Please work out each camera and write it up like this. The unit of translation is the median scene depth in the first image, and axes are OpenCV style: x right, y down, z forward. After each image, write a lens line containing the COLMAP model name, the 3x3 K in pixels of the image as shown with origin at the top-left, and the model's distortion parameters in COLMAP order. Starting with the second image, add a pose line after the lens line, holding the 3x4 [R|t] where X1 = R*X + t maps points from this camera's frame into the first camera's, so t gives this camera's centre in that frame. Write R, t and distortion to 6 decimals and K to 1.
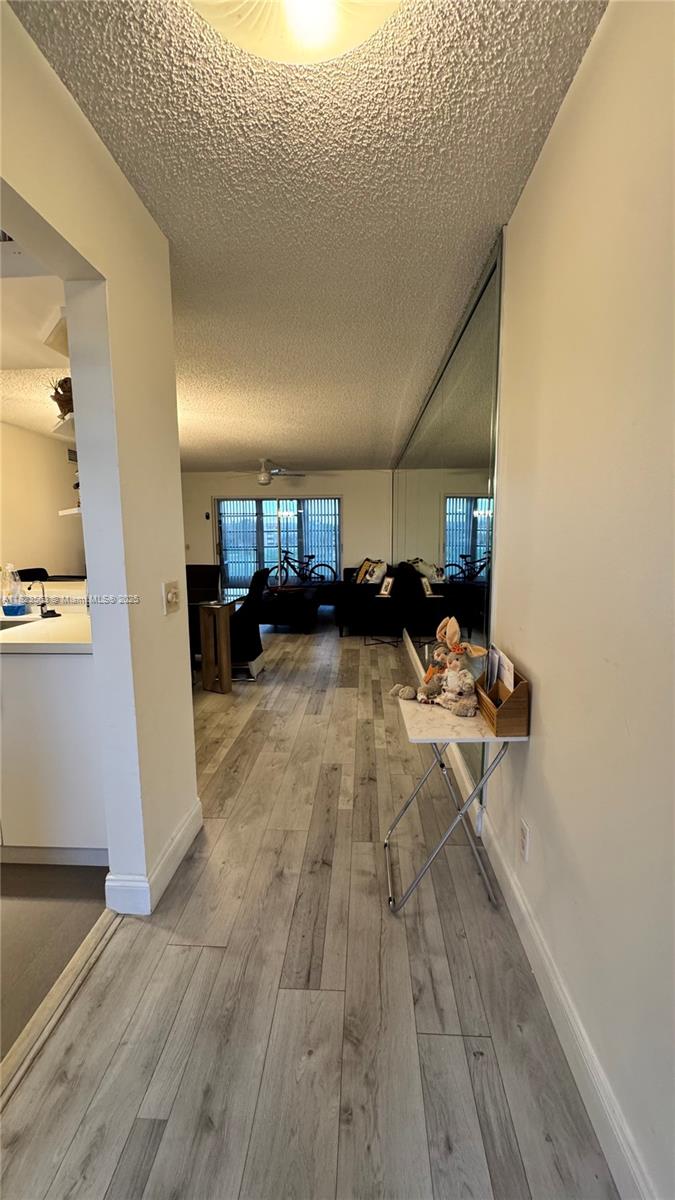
lens RADIAL K [[480.4, 0, 337.5], [0, 480.4, 600.0], [0, 0, 1]] dist [-0.001255, -0.000063]
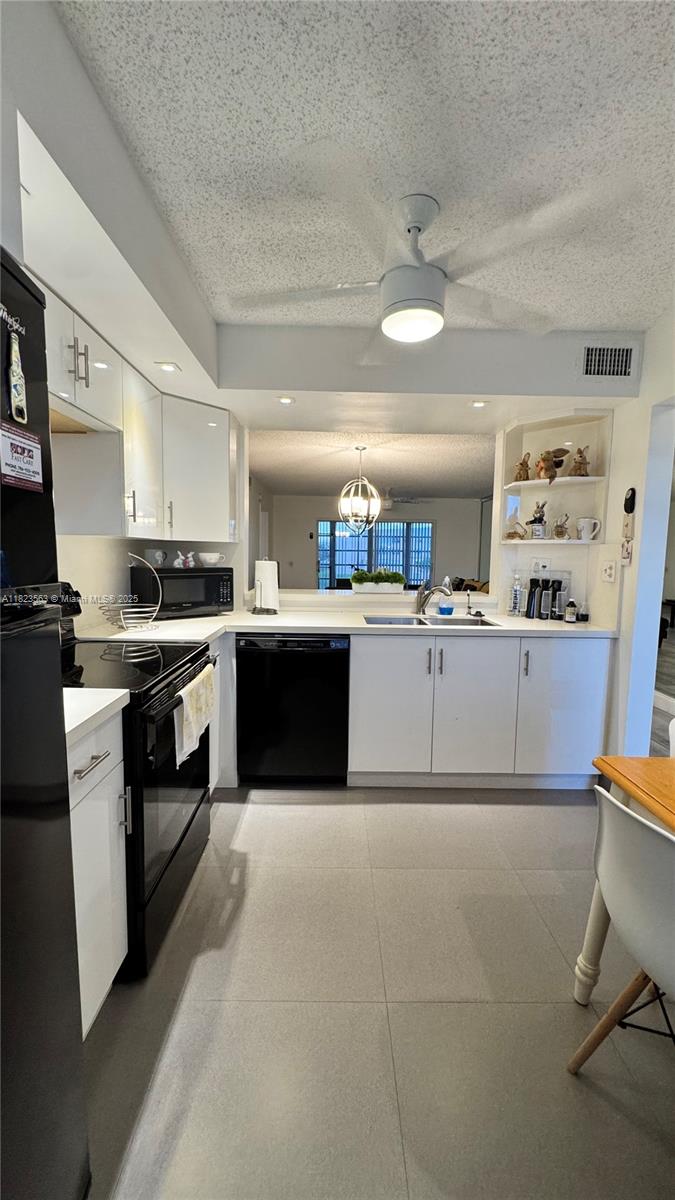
lens RADIAL K [[480.4, 0, 337.5], [0, 480.4, 600.0], [0, 0, 1]] dist [-0.001255, -0.000063]
pose [[0.997782, 0.017201, 0.064310, -0.505929], [-0.014759, 0.999159, -0.038255, 0.022239], [-0.064914, 0.037221, 0.997196, -0.156626]]
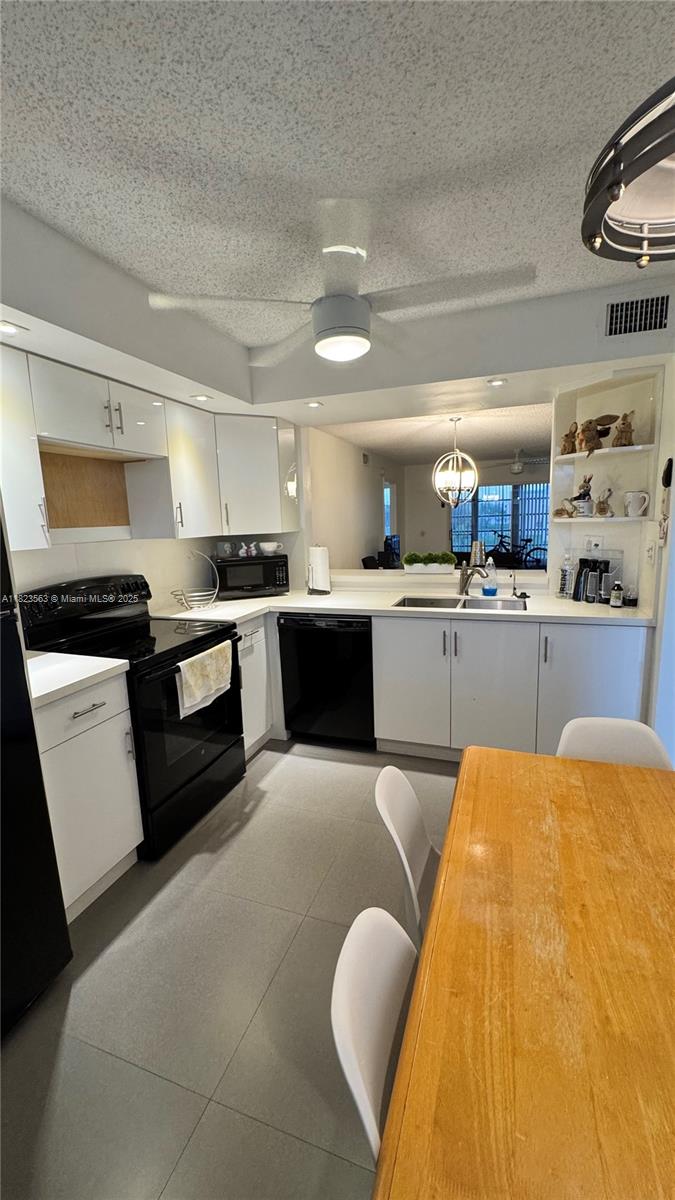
lens RADIAL K [[480.4, 0, 337.5], [0, 480.4, 600.0], [0, 0, 1]] dist [-0.001255, -0.000063]
pose [[0.957276, 0.023957, -0.288180, -0.329273], [-0.012618, 0.999074, 0.041139, -0.002906], [0.288899, -0.035745, 0.956692, -0.195676]]
